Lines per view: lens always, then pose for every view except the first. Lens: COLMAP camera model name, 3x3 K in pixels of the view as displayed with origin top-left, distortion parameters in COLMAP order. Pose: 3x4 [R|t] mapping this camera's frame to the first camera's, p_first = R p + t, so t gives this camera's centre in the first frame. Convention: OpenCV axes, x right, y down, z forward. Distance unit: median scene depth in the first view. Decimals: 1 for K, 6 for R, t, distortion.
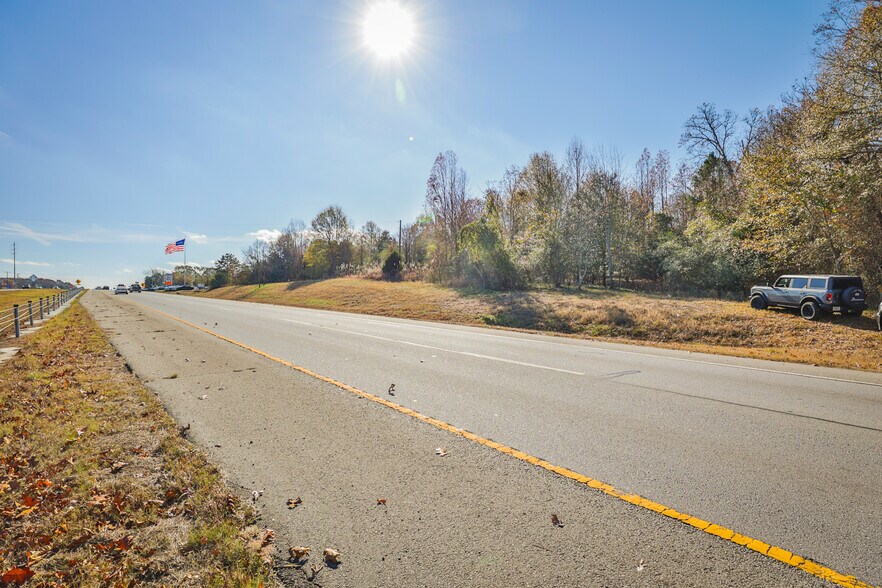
lens RADIAL K [[432.2, 0, 443.8], [0, 432.2, 293.8], [0, 0, 1]] dist [-0.043103, 0.013510]
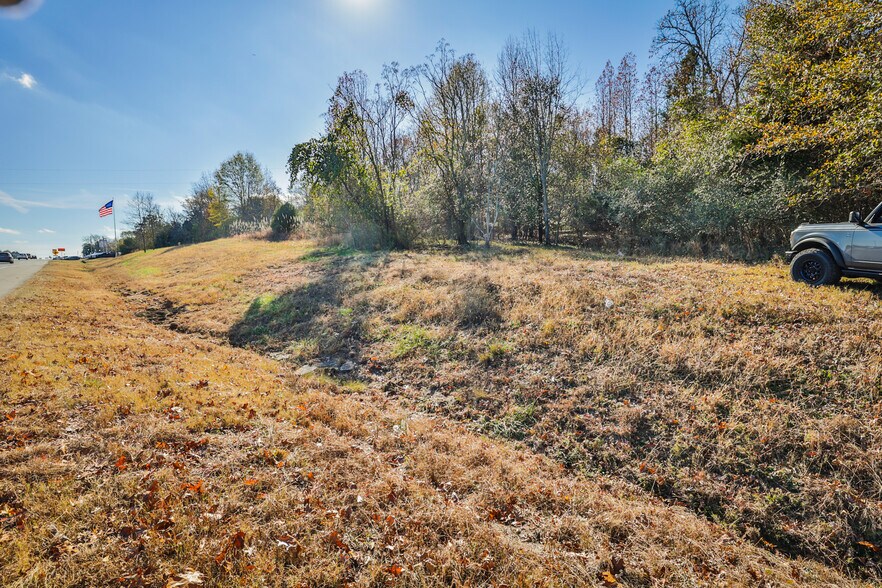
lens RADIAL K [[432.2, 0, 443.8], [0, 432.2, 293.8], [0, 0, 1]] dist [-0.043103, 0.013510]
pose [[0.998592, -0.019702, 0.049245, 0.228973], [0.015362, 0.996089, 0.087010, 0.003723], [-0.050766, -0.086131, 0.994990, 0.374406]]
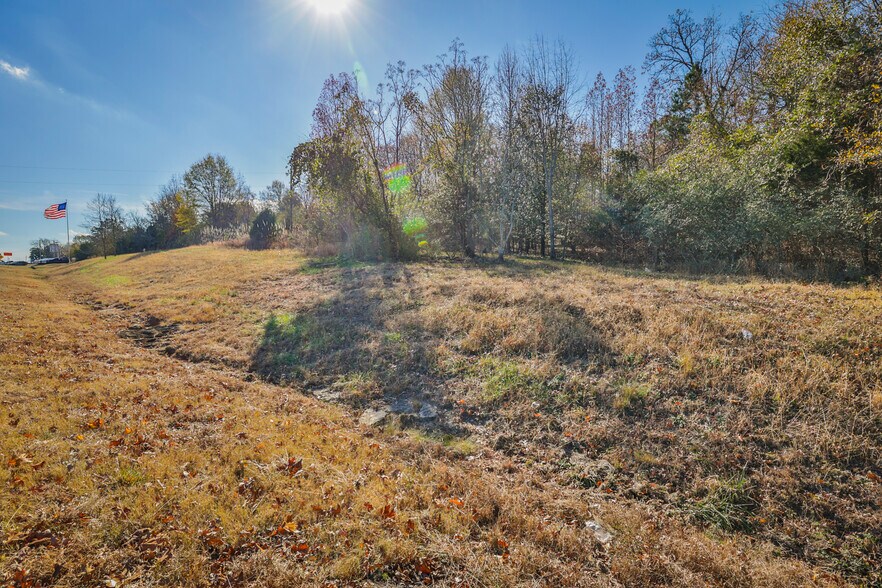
lens RADIAL K [[432.5, 0, 444.1], [0, 432.5, 295.9], [0, 0, 1]] dist [-0.042707, 0.013098]
pose [[0.992452, -0.008702, 0.122324, 0.169905], [0.000470, 0.997742, 0.067163, 0.000159], [-0.122632, -0.066599, 0.990215, 0.427268]]
